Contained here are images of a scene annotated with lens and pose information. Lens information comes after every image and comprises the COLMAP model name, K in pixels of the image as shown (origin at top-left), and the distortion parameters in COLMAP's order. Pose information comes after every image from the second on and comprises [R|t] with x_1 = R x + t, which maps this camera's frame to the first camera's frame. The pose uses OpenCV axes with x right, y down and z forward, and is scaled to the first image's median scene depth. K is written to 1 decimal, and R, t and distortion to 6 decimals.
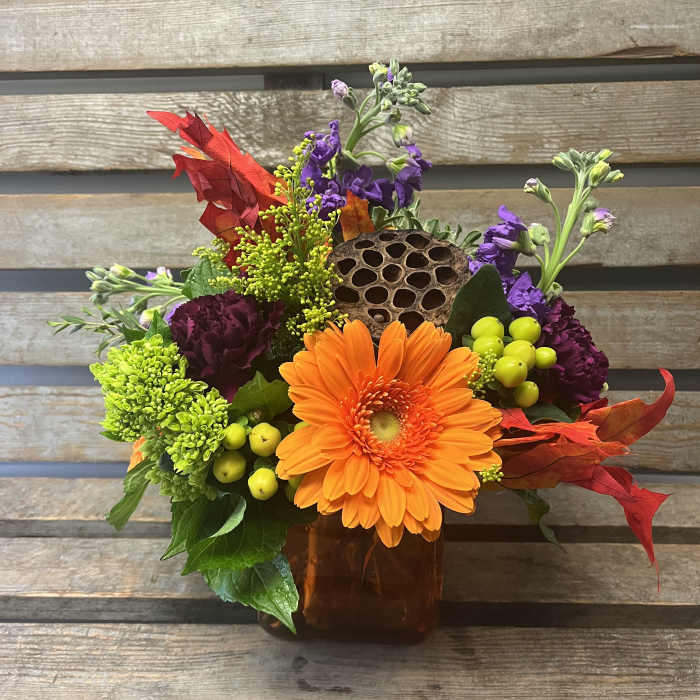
lens RADIAL K [[743.6, 0, 333.5], [0, 743.6, 351.1], [0, 0, 1]] dist [0.026233, -0.015866]
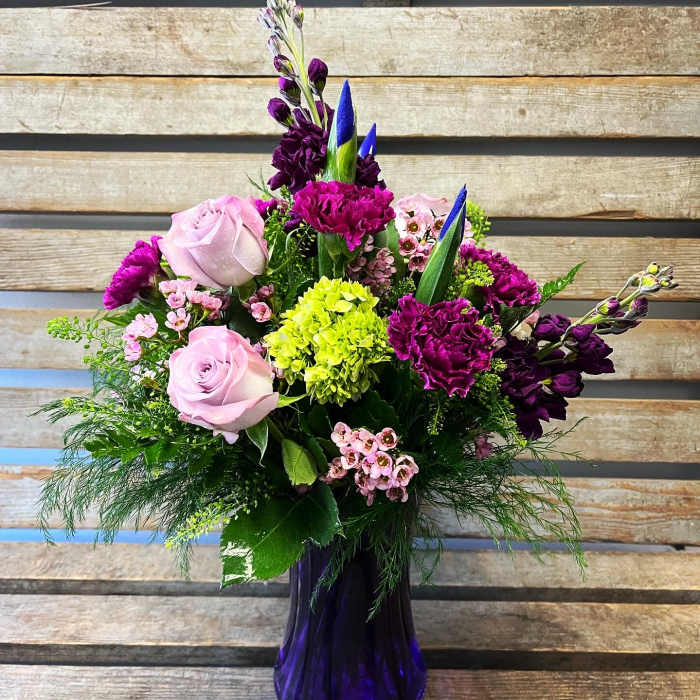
lens RADIAL K [[739.1, 0, 334.2], [0, 739.1, 356.6], [0, 0, 1]] dist [0.024347, -0.005601]
pose [[0.998973, 0.018467, 0.041380, -0.106923], [-0.016235, 0.998428, -0.053638, -0.077989], [-0.042306, 0.052911, 0.997703, -0.235992]]
